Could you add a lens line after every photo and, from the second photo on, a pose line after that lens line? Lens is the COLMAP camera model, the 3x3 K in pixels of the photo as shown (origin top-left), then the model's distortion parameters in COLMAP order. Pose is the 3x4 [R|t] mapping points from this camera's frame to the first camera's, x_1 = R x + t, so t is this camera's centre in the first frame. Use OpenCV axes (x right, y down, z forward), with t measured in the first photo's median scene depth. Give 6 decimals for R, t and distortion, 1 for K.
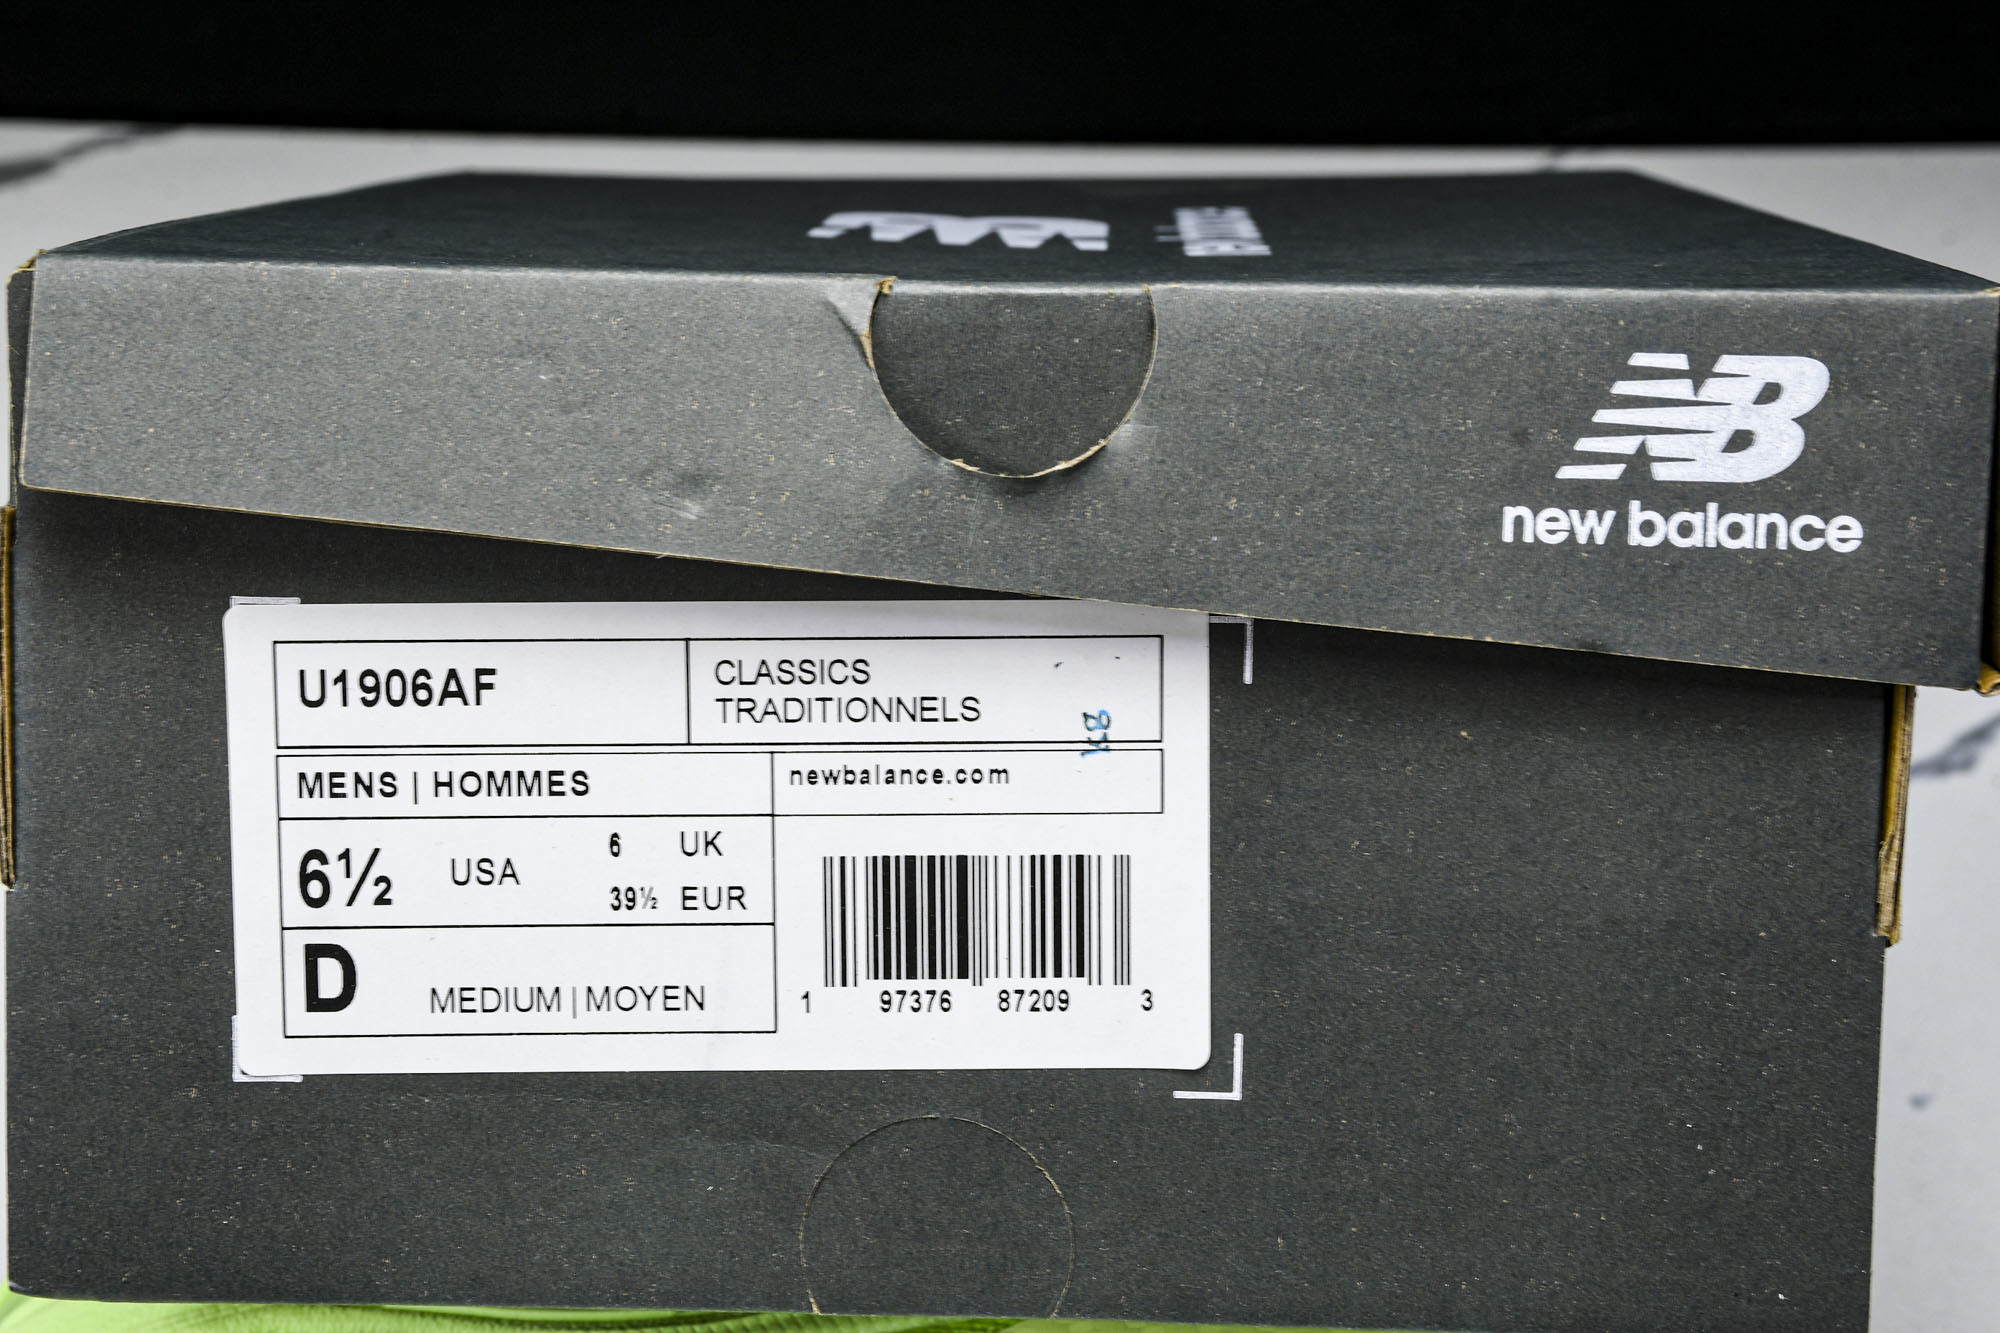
lens RADIAL K [[4099.2, 0, 982.0], [0, 4099.2, 657.4], [0, 0, 1]] dist [0.249063, 0.000000]
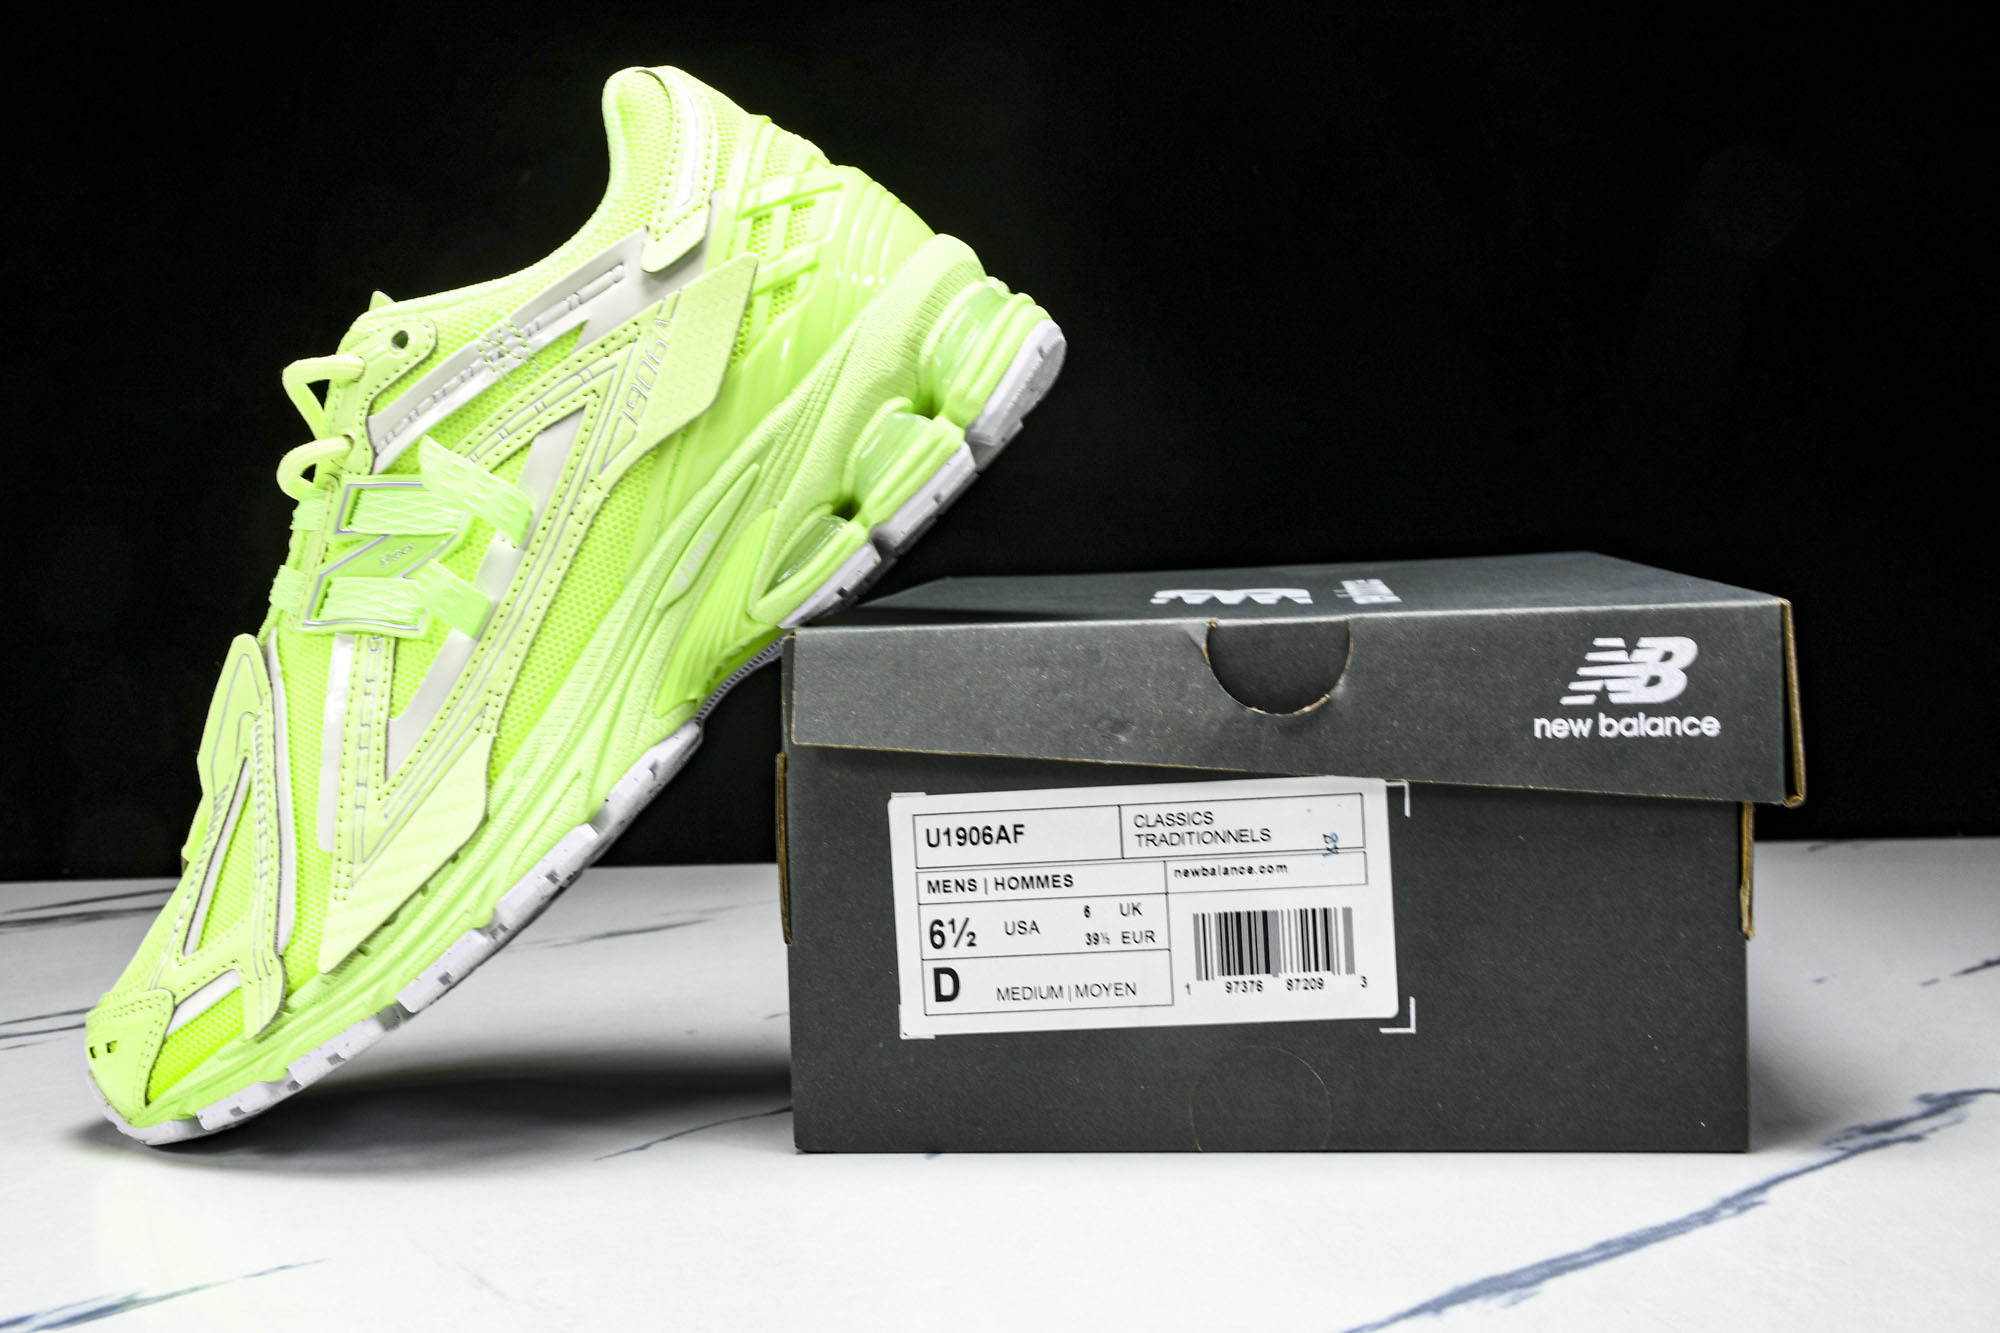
lens RADIAL K [[2682.4, 0, 954.4], [0, 2682.4, 662.7], [0, 0, 1]] dist [0.055670, 0.000000]
pose [[0.995460, -0.046393, -0.083111, -0.040131], [0.039135, 0.995446, -0.086923, 0.036226], [0.086765, 0.083275, 0.992742, -0.294518]]
